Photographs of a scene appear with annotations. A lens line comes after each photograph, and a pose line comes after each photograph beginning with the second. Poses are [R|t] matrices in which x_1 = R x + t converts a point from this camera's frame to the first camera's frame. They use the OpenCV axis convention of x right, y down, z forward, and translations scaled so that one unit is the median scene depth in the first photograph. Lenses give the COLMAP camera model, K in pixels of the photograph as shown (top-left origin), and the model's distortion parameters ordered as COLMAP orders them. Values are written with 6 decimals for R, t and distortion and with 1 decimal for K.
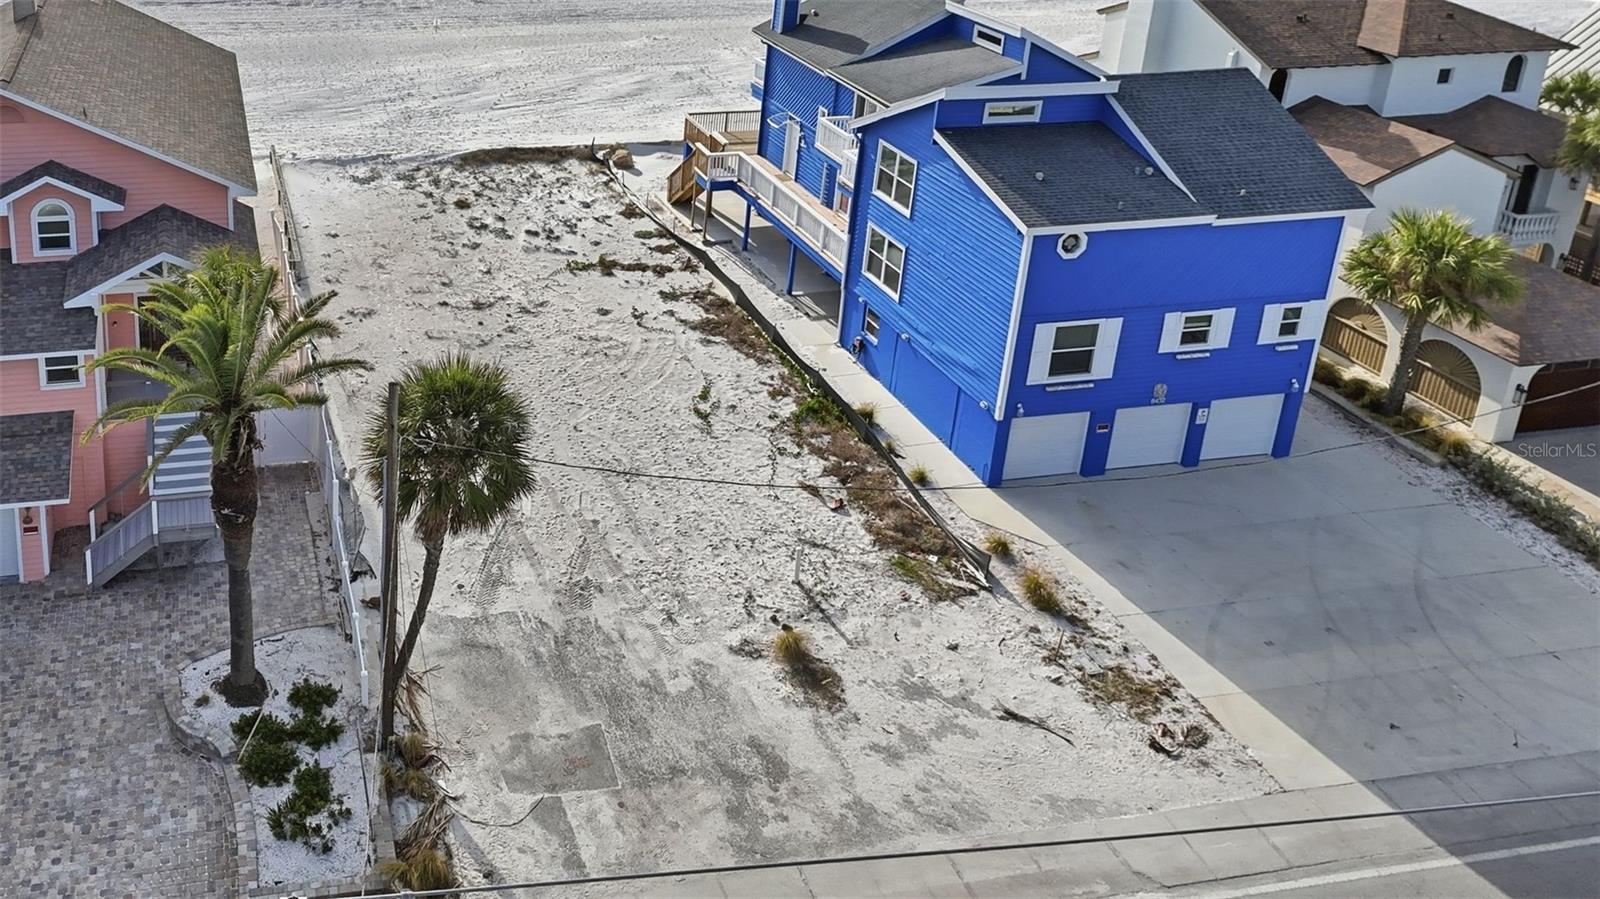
lens RADIAL K [[1309.7, 0, 452.1], [0, 1309.7, 190.1], [0, 0, 1]] dist [0.042914, -0.004207]
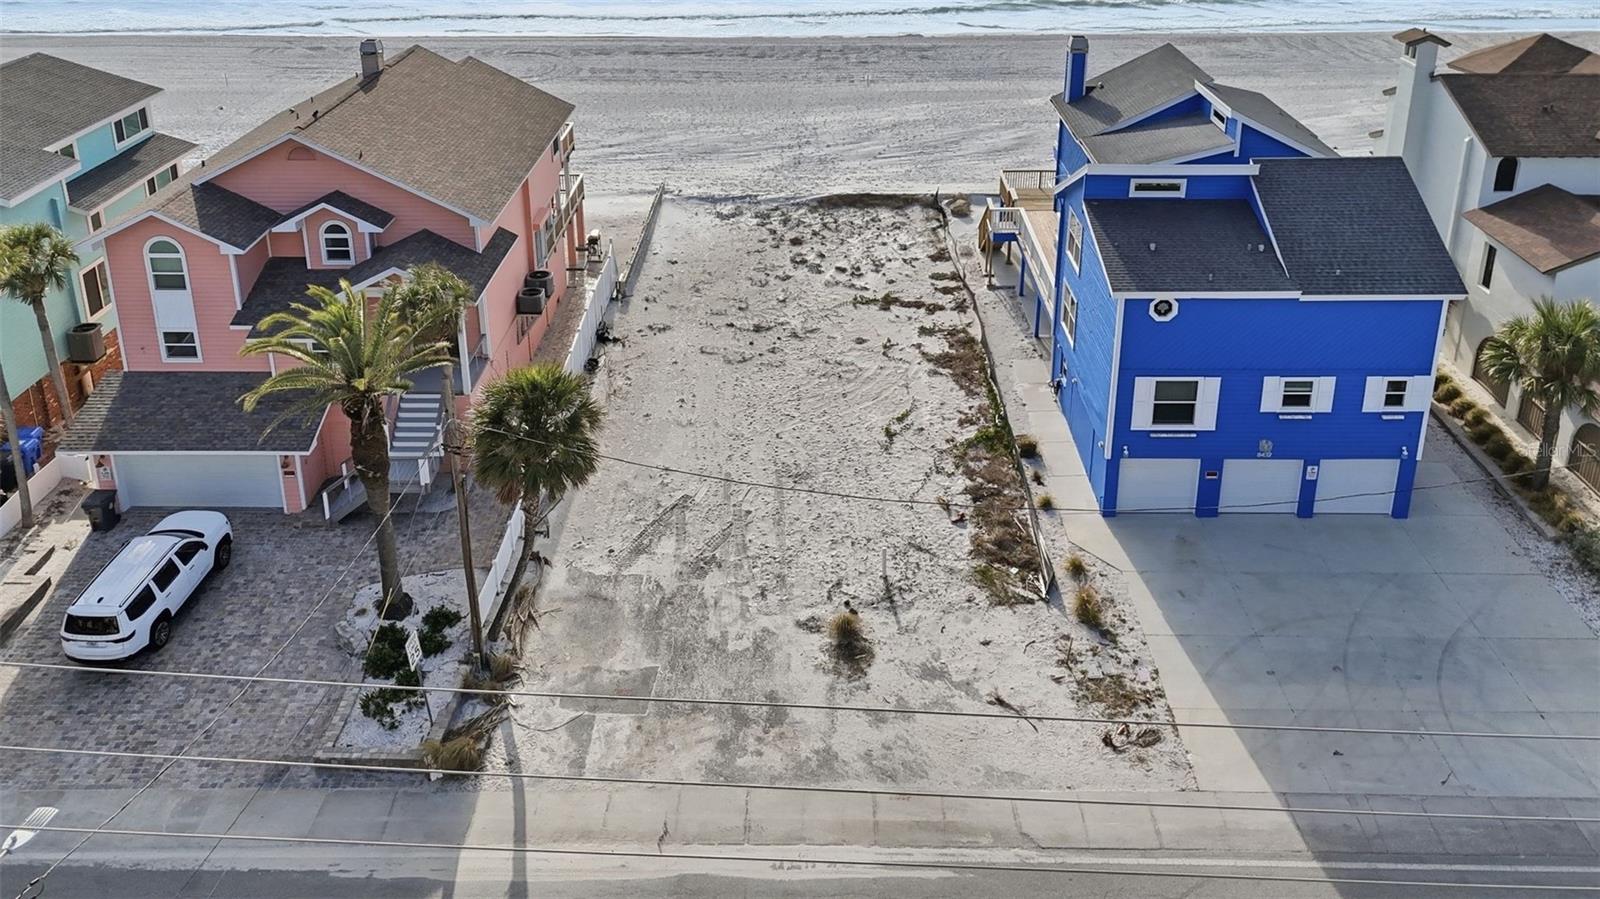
lens RADIAL K [[1217.0, 0, 807.7], [0, 1217.0, 233.0], [0, 0, 1]] dist [0.067135, -0.036971]
pose [[0.979590, 0.055983, -0.193054, 0.353924], [-0.053461, 0.998403, 0.018252, -0.025285], [0.193767, -0.007558, 0.981018, -0.082604]]
